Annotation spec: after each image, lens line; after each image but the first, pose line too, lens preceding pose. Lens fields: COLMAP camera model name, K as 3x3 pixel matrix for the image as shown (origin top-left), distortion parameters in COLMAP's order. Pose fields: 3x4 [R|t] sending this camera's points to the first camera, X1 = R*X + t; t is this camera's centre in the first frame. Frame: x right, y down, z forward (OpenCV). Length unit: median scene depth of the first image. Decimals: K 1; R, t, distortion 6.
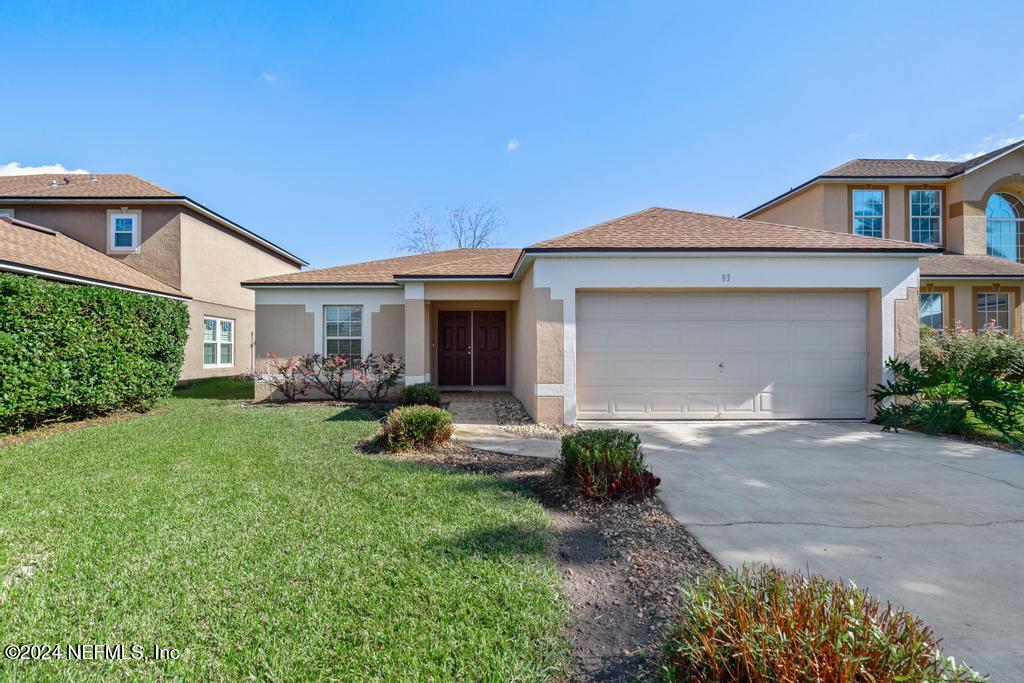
lens RADIAL K [[472.3, 0, 510.3], [0, 472.3, 338.2], [0, 0, 1]] dist [0.005731, 0.000096]
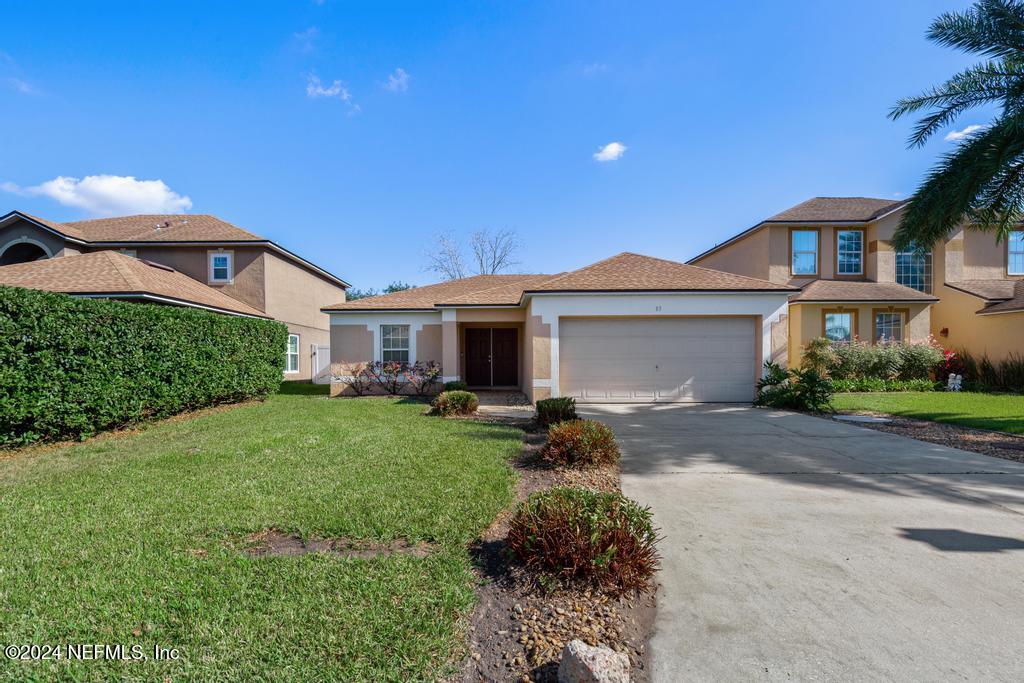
lens RADIAL K [[472.3, 0, 536.6], [0, 472.3, 350.6], [0, 0, 1]] dist [0.005731, 0.000096]
pose [[0.999946, -0.003555, 0.009730, 0.037390], [0.003534, 0.999992, 0.002104, 0.001597], [-0.009737, -0.002070, 0.999950, -0.370003]]
